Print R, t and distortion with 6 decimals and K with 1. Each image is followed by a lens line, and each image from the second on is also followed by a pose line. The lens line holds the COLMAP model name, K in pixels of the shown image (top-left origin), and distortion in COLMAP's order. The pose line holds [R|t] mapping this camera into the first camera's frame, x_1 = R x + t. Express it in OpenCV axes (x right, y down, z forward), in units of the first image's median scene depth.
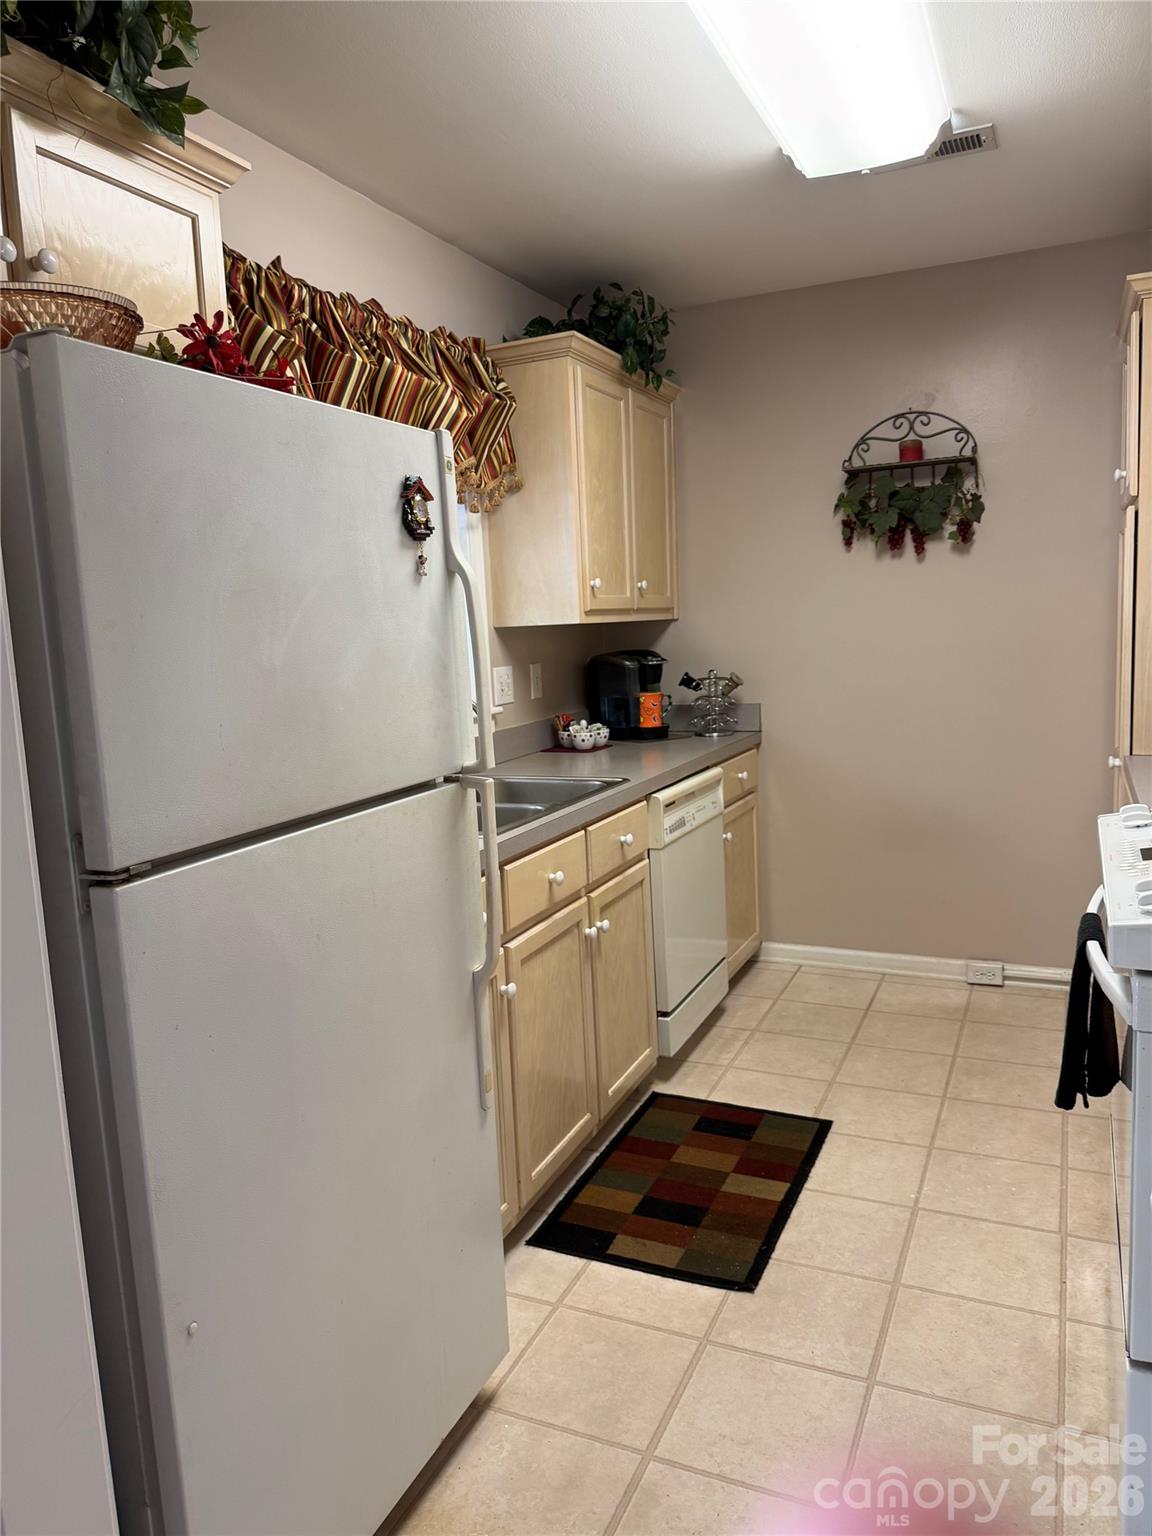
lens RADIAL K [[1069.0, 0, 576.0], [0, 1069.0, 768.0], [0, 0, 1]] dist [0.096387, -0.104289]
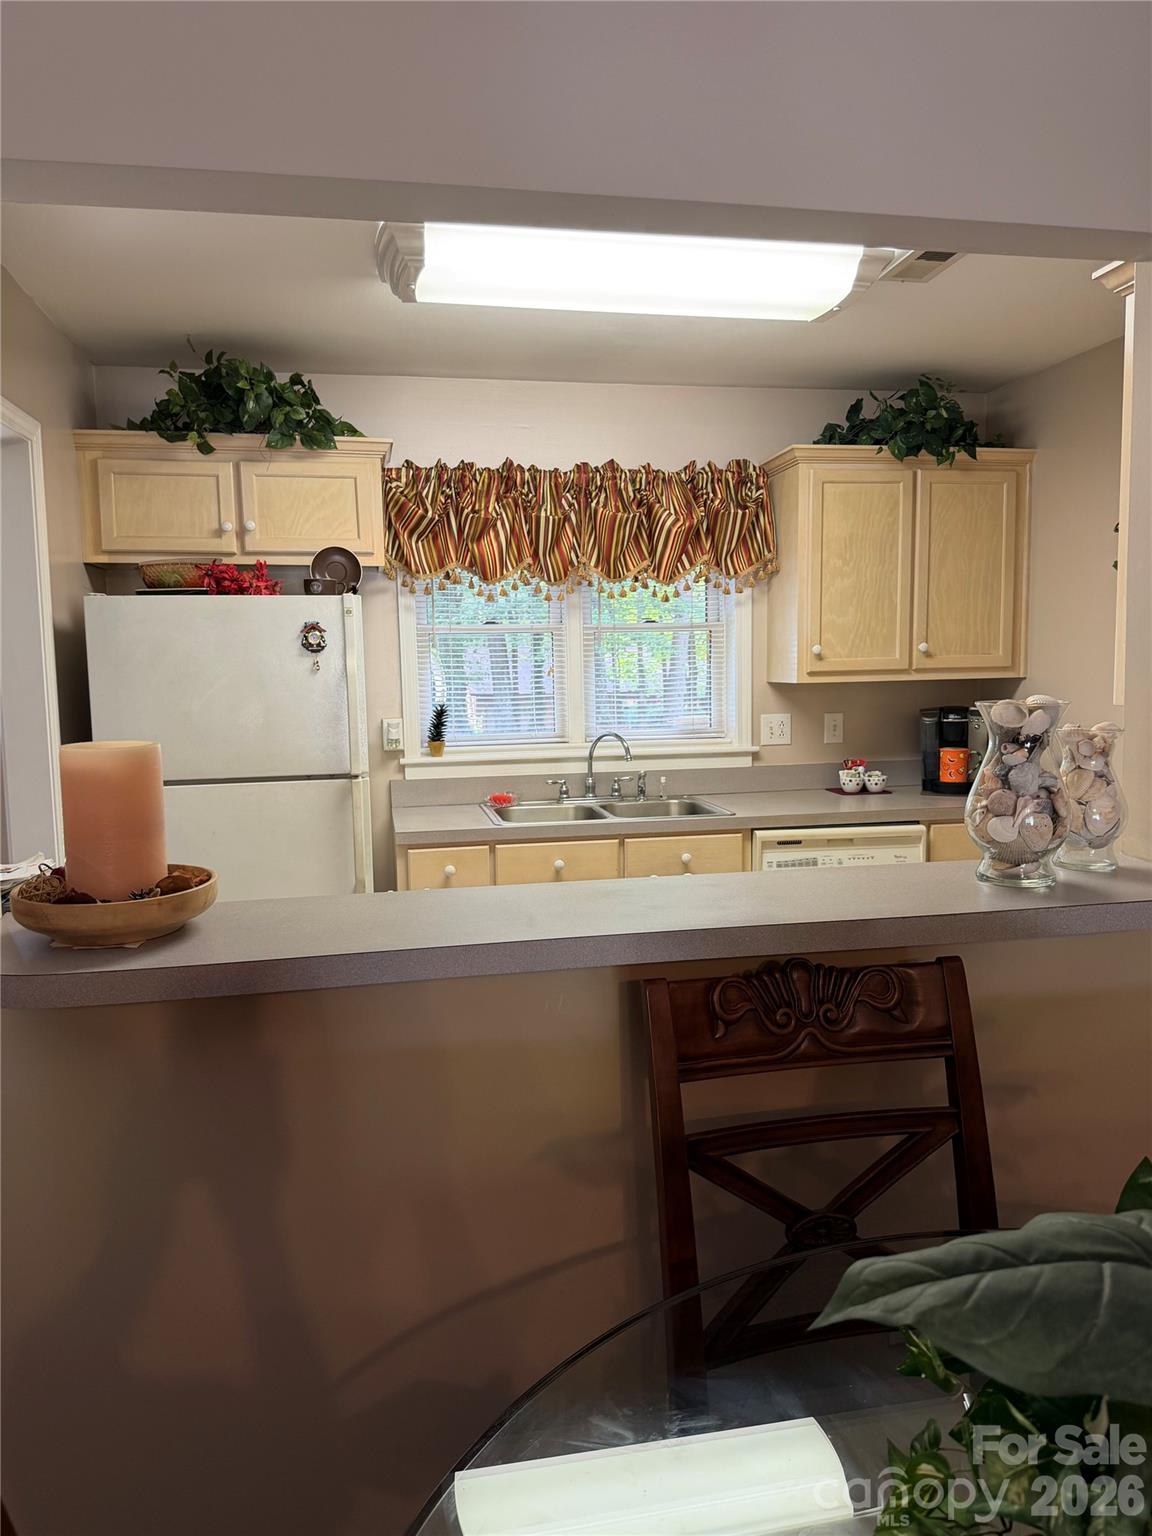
lens RADIAL K [[1069.0, 0, 576.0], [0, 1069.0, 768.0], [0, 0, 1]] dist [0.096387, -0.104289]
pose [[0.584151, 0.108513, -0.804359, 0.800238], [-0.114574, 0.992123, 0.050637, -0.072017], [0.803518, 0.062579, 0.591983, 0.105172]]
